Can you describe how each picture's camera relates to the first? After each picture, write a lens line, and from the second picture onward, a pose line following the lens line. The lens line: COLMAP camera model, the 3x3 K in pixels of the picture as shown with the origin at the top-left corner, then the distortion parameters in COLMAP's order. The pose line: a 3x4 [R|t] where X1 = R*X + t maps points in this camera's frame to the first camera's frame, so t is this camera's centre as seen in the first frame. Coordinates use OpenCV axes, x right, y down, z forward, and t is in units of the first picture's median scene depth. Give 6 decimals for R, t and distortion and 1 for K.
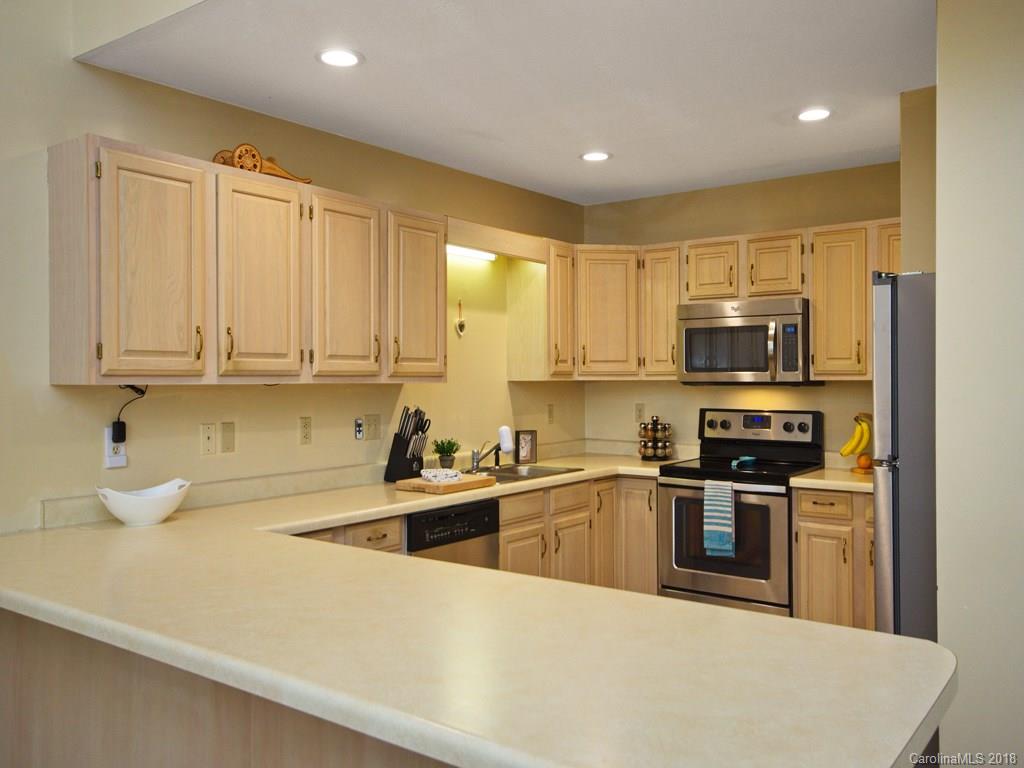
lens RADIAL K [[861.0, 0, 489.5], [0, 861.0, 378.6], [0, 0, 1]] dist [-0.001858, 0.005792]
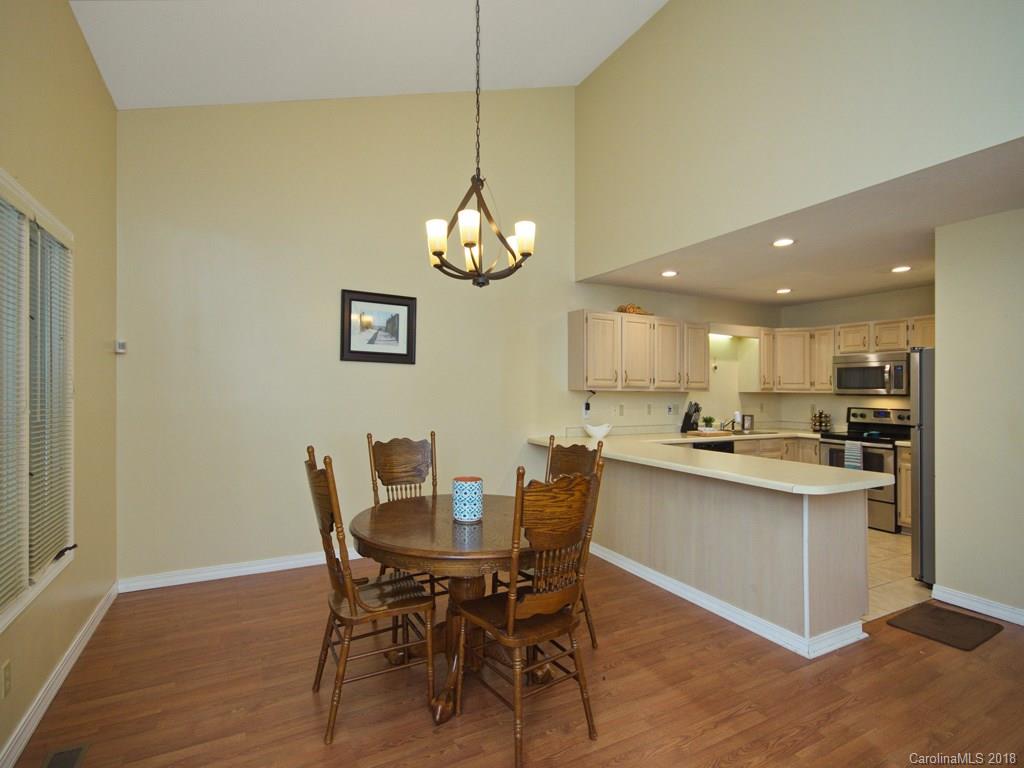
lens RADIAL K [[474.0, 0, 482.2], [0, 474.0, 382.7], [0, 0, 1]] dist [0.001241, 0.000306]
pose [[0.888304, 0.005858, -0.459219, -0.005210], [-0.014240, 0.999789, -0.014792, 0.006989], [0.459036, 0.019679, 0.888200, -0.423957]]
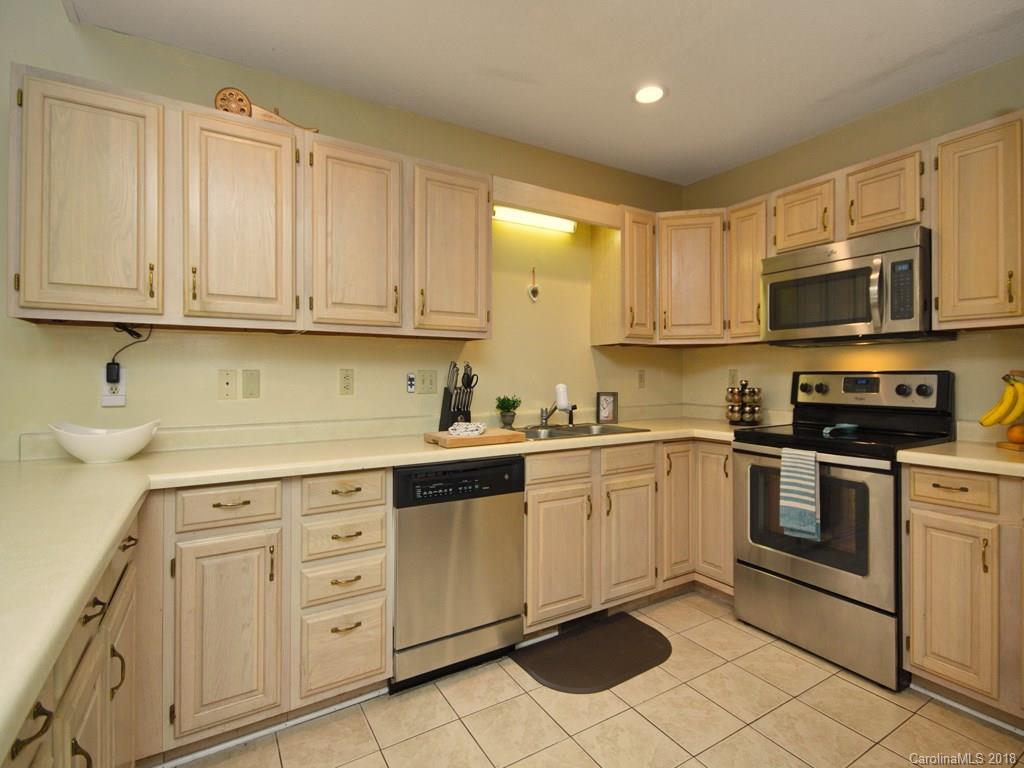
lens RADIAL K [[514.1, 0, 509.2], [0, 514.1, 376.6], [0, 0, 1]] dist [0.003842, -0.000387]
pose [[0.935850, 0.003291, -0.352383, 0.172271], [-0.002932, 0.999994, 0.001553, 0.045471], [0.352386, -0.000420, 0.935855, 0.410640]]
